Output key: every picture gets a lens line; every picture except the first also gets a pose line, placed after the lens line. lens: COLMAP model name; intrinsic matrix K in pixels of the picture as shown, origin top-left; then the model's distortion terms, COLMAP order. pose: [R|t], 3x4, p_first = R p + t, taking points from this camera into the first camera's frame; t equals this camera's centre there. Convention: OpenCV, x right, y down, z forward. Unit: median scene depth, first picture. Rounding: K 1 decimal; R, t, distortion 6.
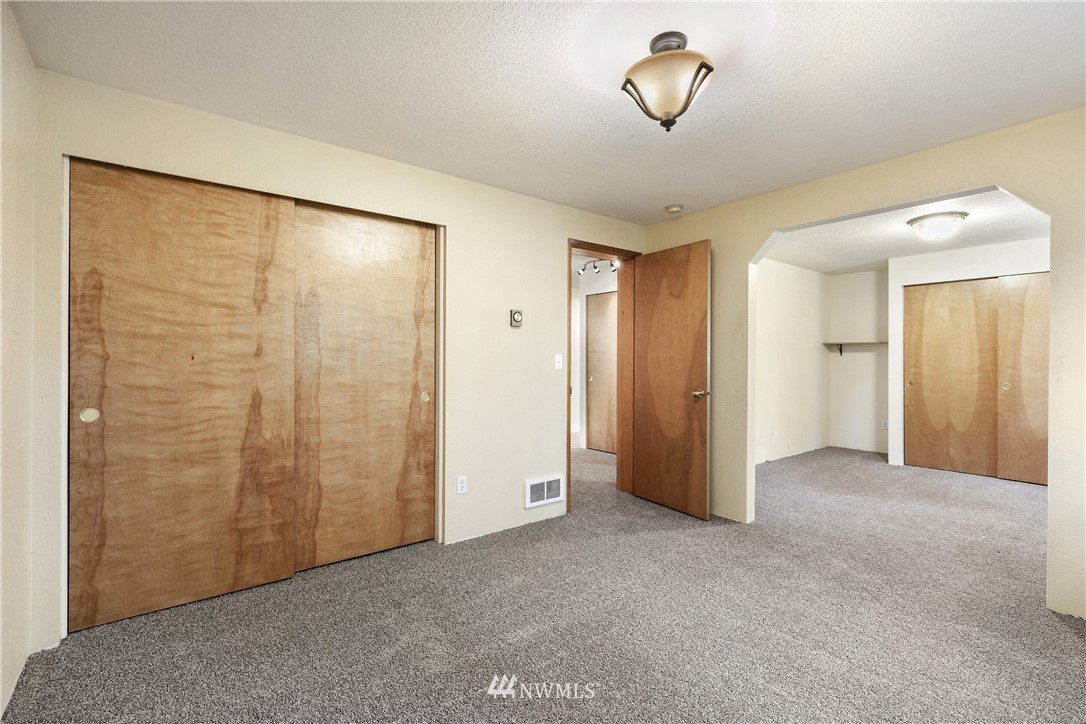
lens RADIAL K [[483.7, 0, 542.7], [0, 483.7, 360.1], [0, 0, 1]] dist [0.003378, 0.000067]
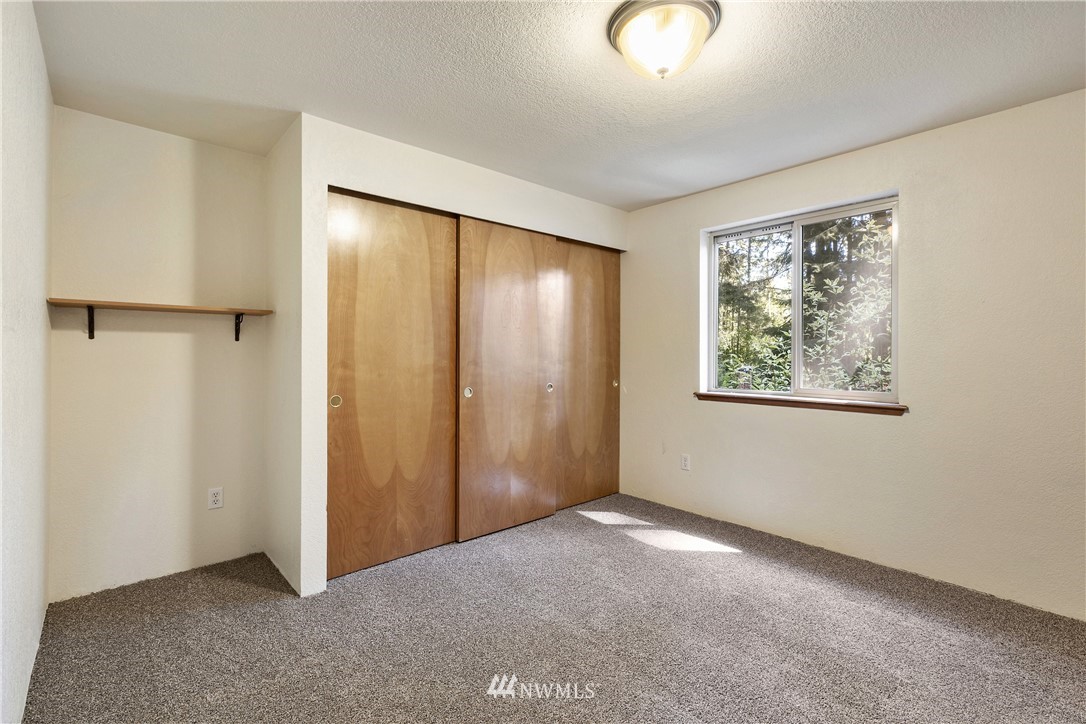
lens RADIAL K [[483.7, 0, 542.3], [0, 483.7, 352.7], [0, 0, 1]] dist [0.003378, 0.000067]
pose [[-0.078752, -0.000982, 0.996894, 0.294285], [-0.000597, 0.999999, 0.000937, 0.000879], [-0.996894, -0.000521, -0.078752, 0.881640]]
